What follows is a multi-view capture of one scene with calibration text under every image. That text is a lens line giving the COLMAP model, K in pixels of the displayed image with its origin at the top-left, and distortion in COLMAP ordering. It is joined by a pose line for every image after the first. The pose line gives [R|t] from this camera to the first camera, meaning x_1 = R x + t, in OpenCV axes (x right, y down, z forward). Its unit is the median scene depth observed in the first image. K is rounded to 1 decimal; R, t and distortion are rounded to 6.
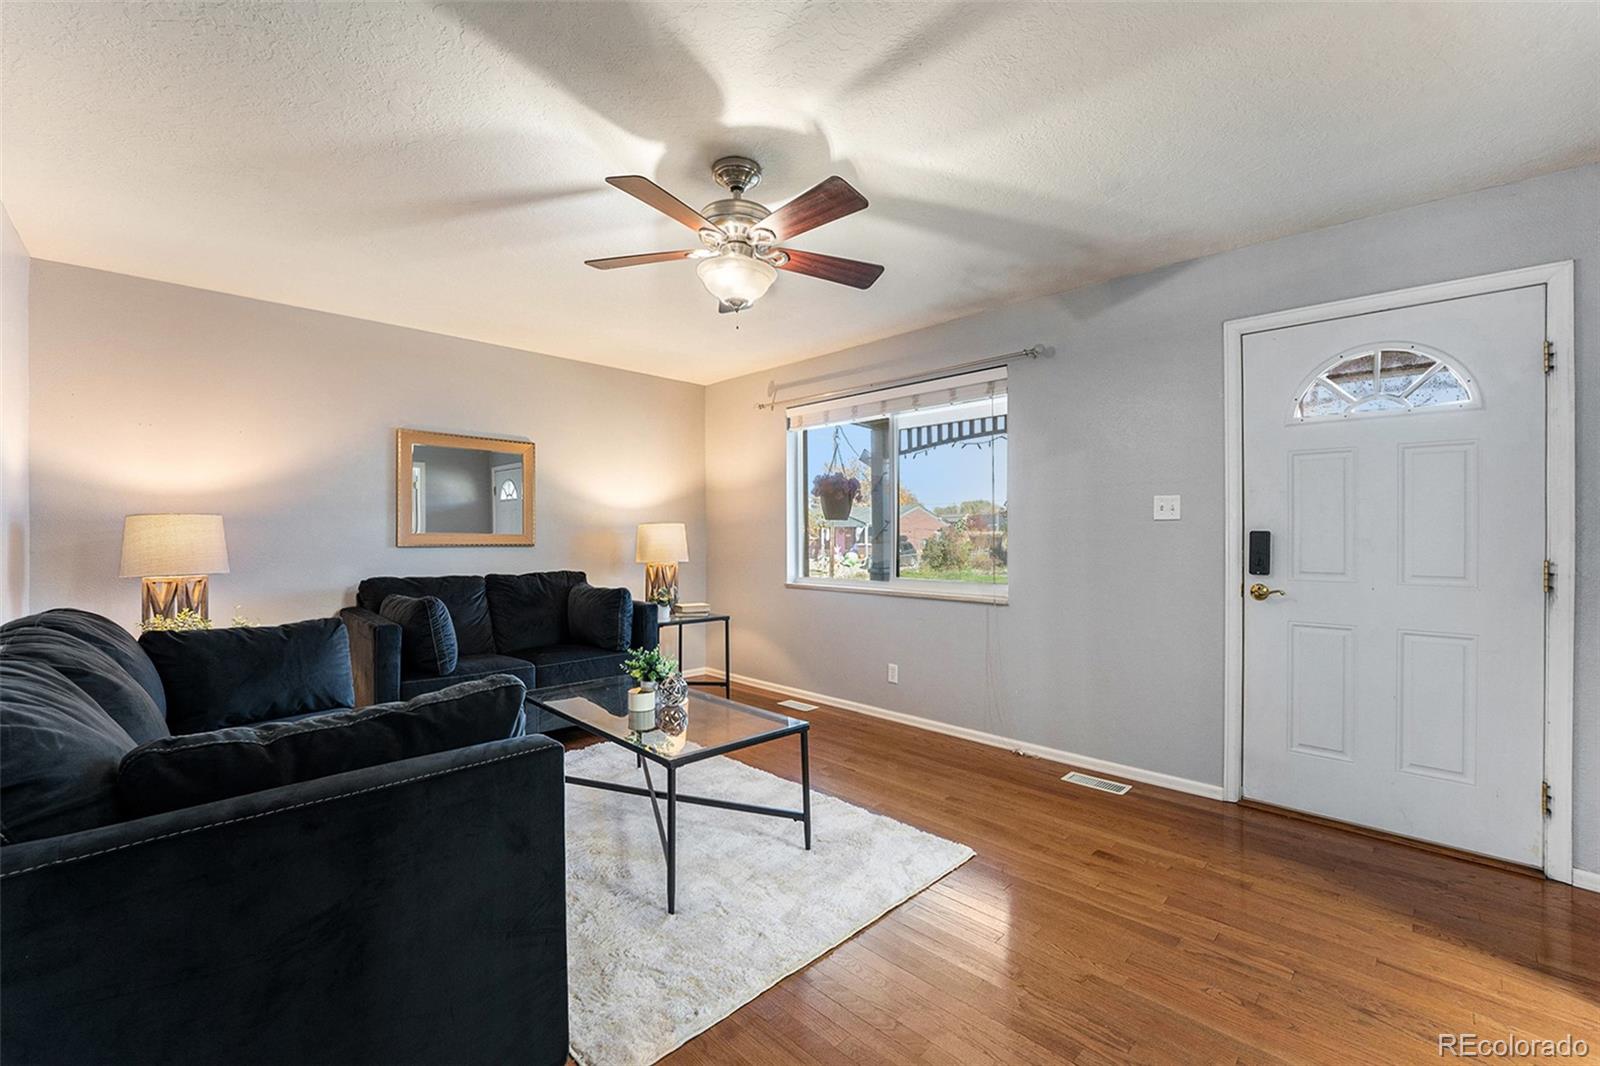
lens RADIAL K [[650.6, 0, 792.7], [0, 650.6, 536.4], [0, 0, 1]] dist [-0.029594, 0.000078]
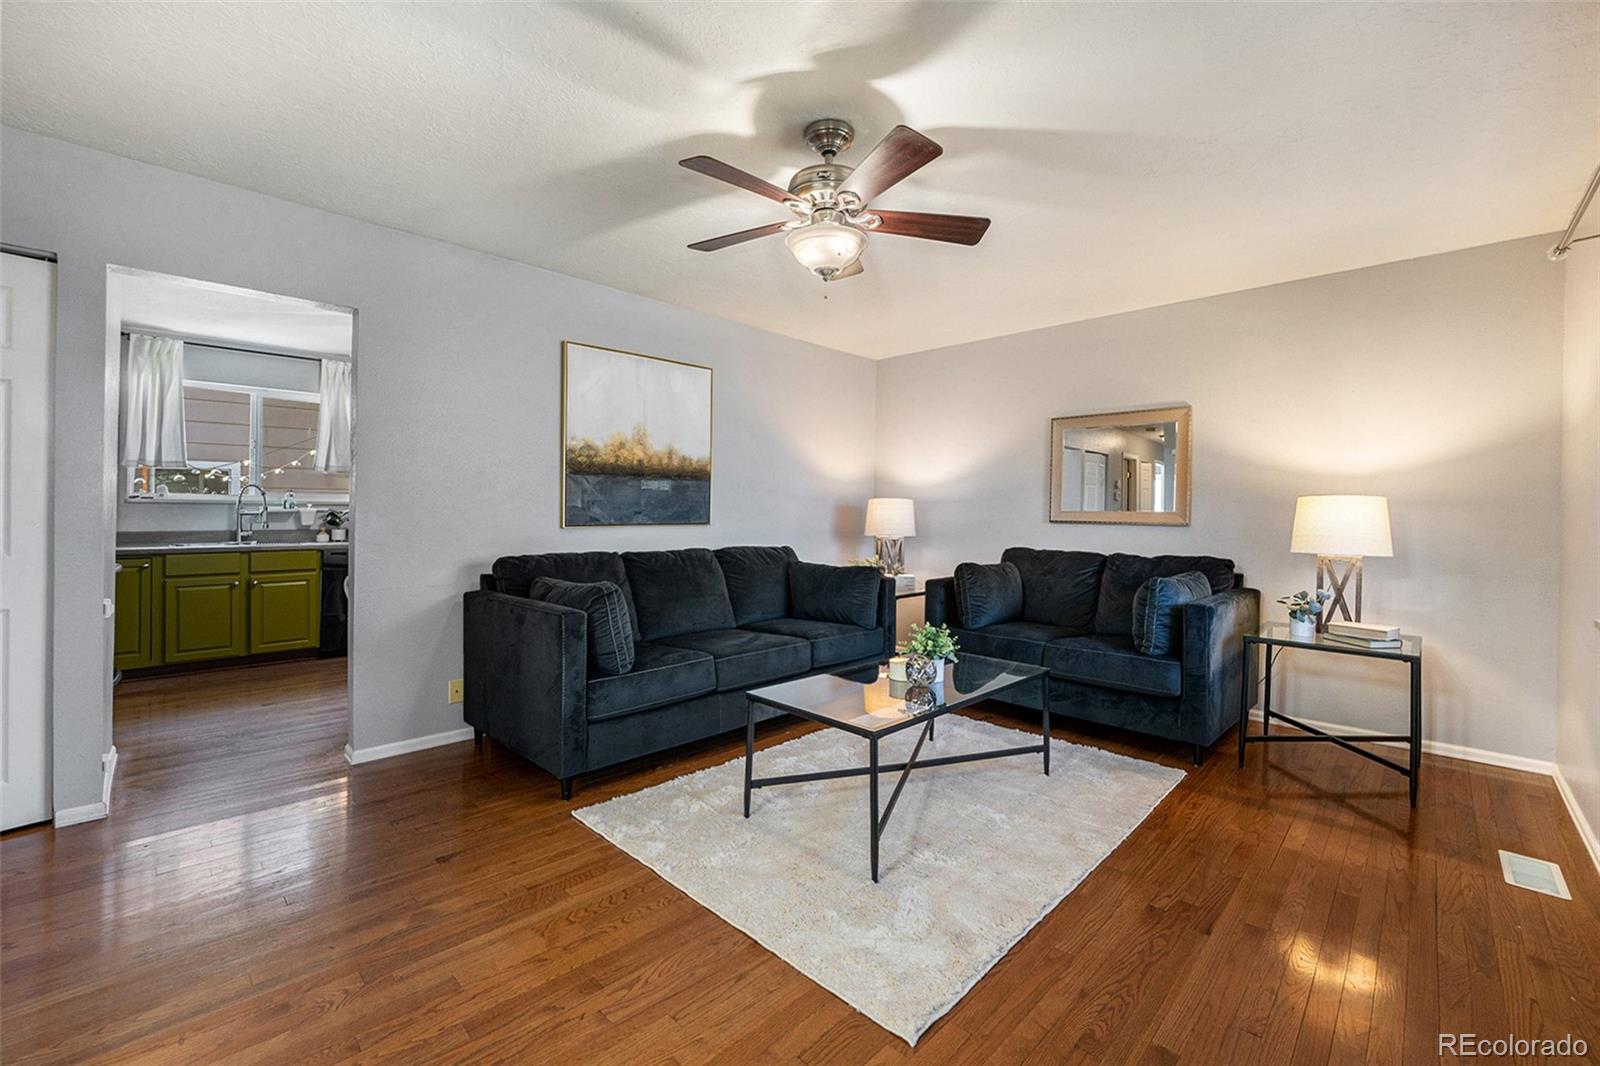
lens RADIAL K [[653.9, 0, 798.2], [0, 653.9, 520.3], [0, 0, 1]] dist [-0.032218, 0.000060]
pose [[0.008905, 0.005027, -0.999948, 0.821058], [-0.009731, 0.999940, 0.004940, 0.017208], [0.999913, 0.009687, 0.008953, 0.860601]]
